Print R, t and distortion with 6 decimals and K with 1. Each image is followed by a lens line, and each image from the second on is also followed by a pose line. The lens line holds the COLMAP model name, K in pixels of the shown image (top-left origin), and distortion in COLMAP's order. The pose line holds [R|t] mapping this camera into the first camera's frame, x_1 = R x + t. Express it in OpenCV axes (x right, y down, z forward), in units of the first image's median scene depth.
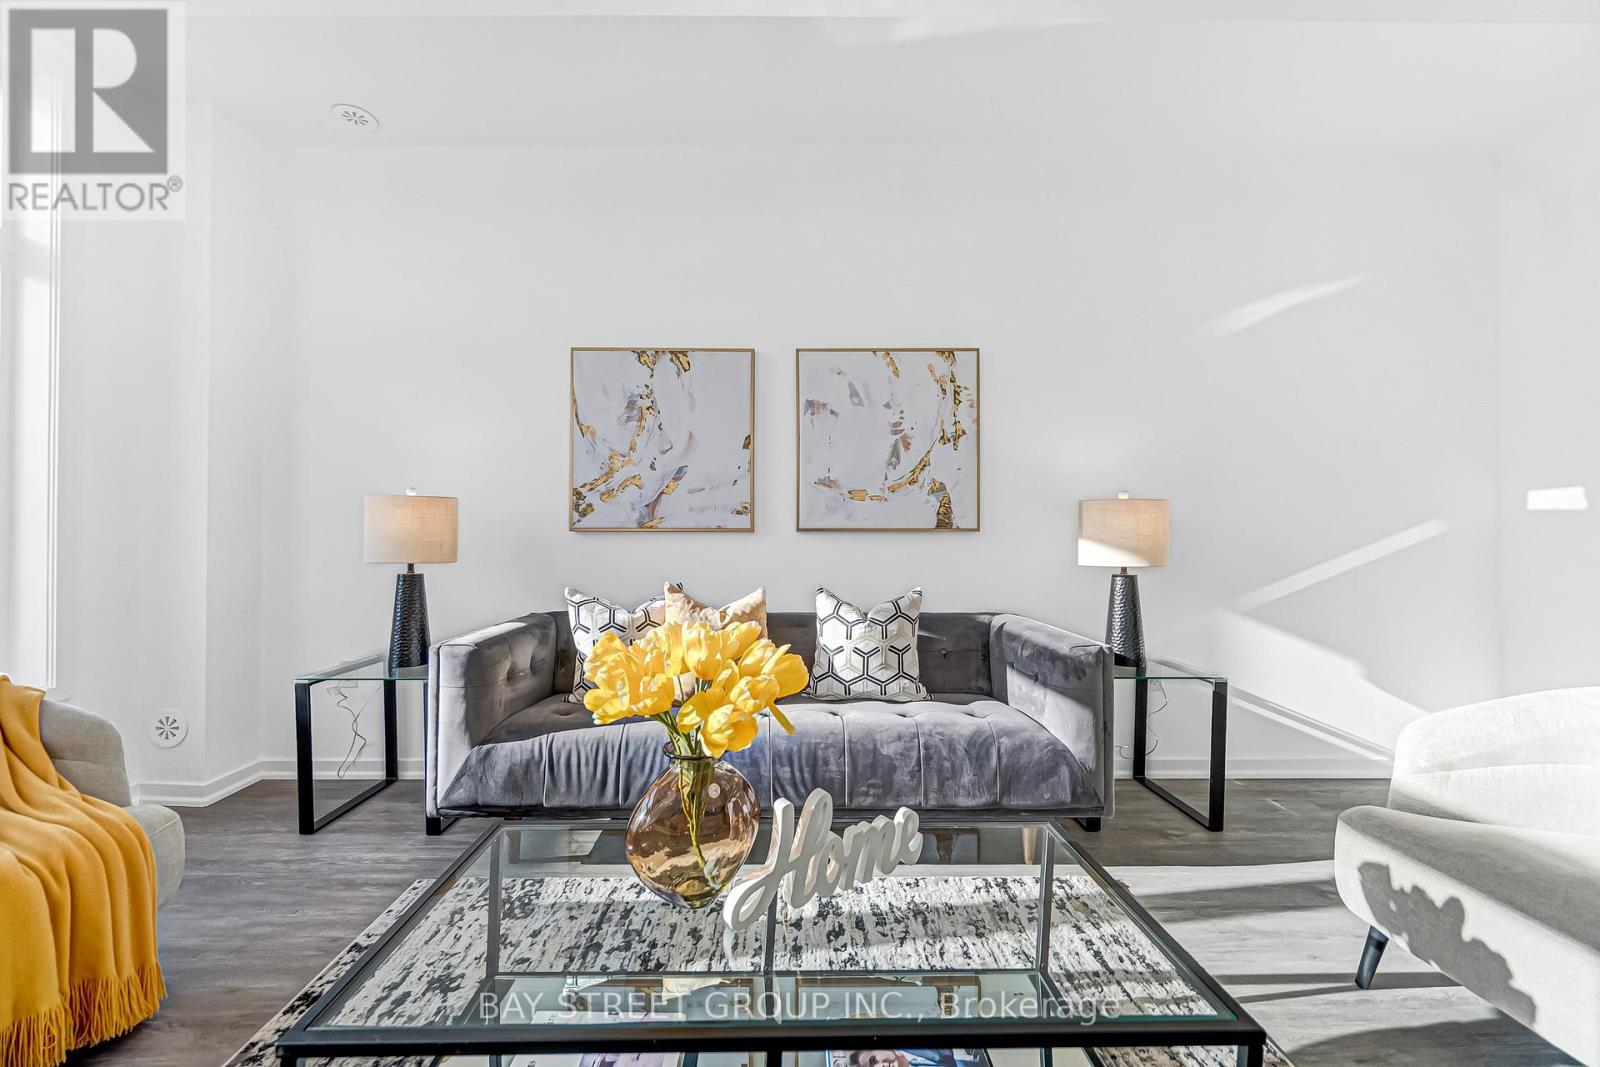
lens RADIAL K [[637.6, 0, 793.3], [0, 637.6, 532.7], [0, 0, 1]] dist [-0.003181, 0.000649]
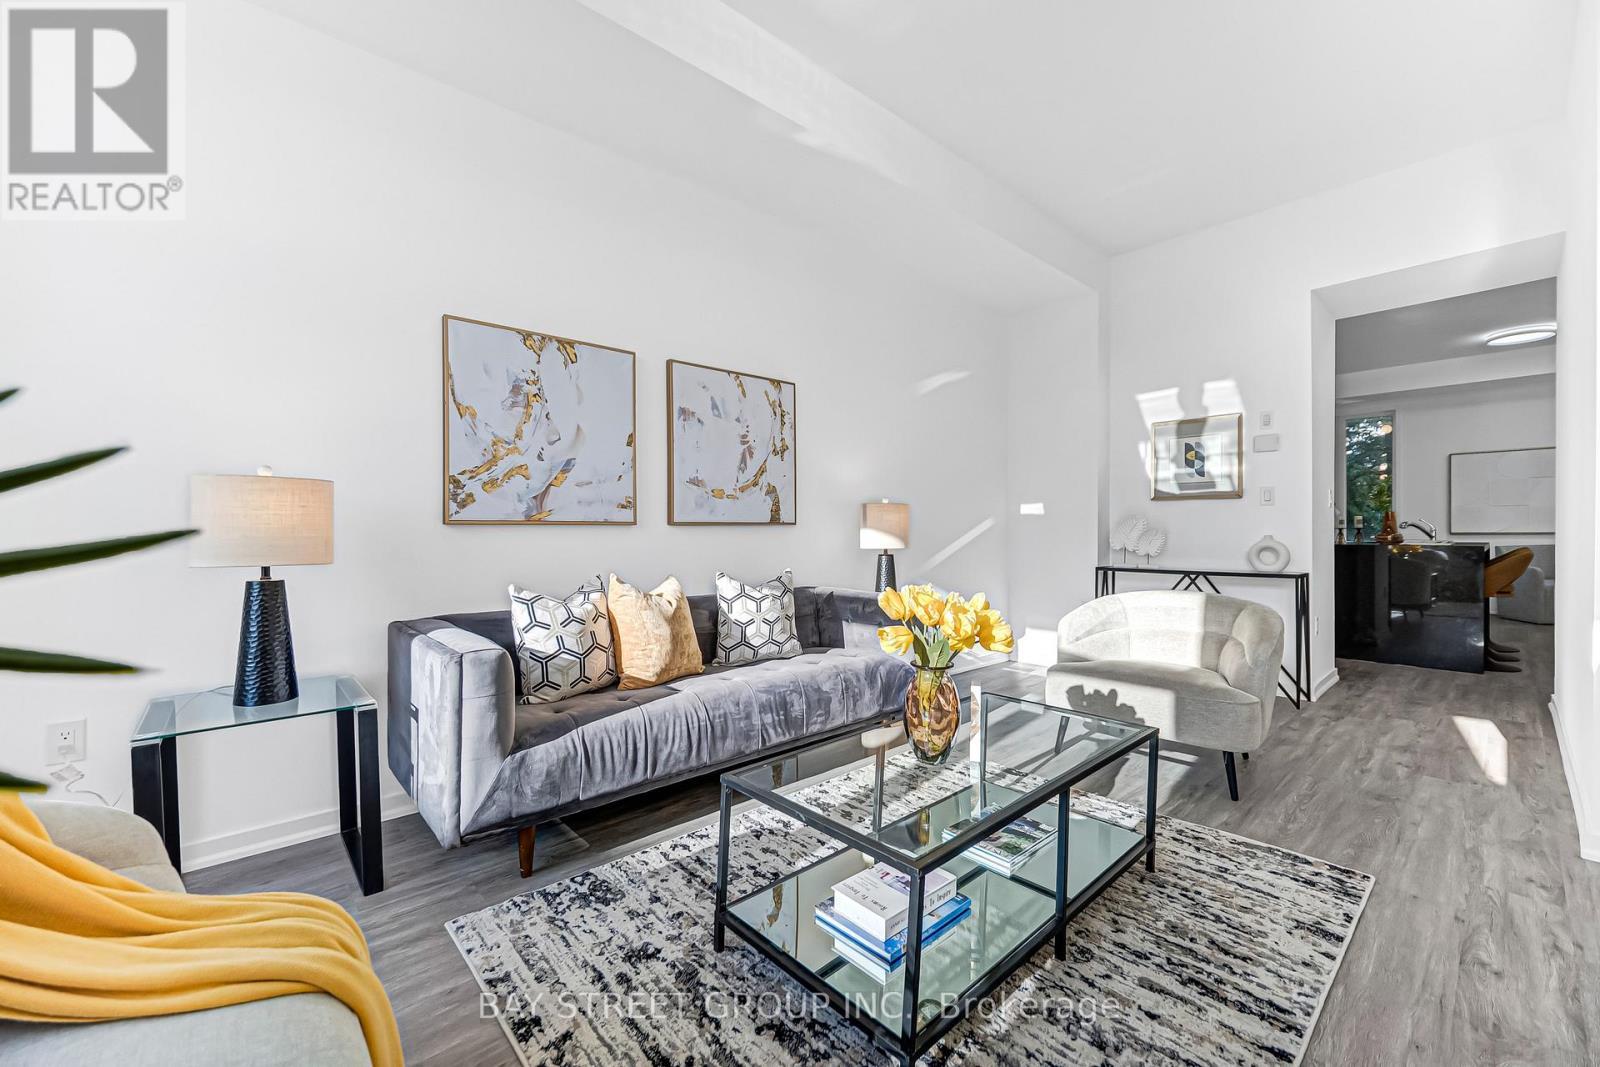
lens RADIAL K [[637.6, 0, 790.4], [0, 637.6, 534.6], [0, 0, 1]] dist [-0.003181, 0.000649]
pose [[0.754366, -0.008818, 0.656395, -0.623452], [0.002407, 0.999940, 0.010667, 0.004201], [-0.656450, -0.006467, 0.754342, 0.031143]]
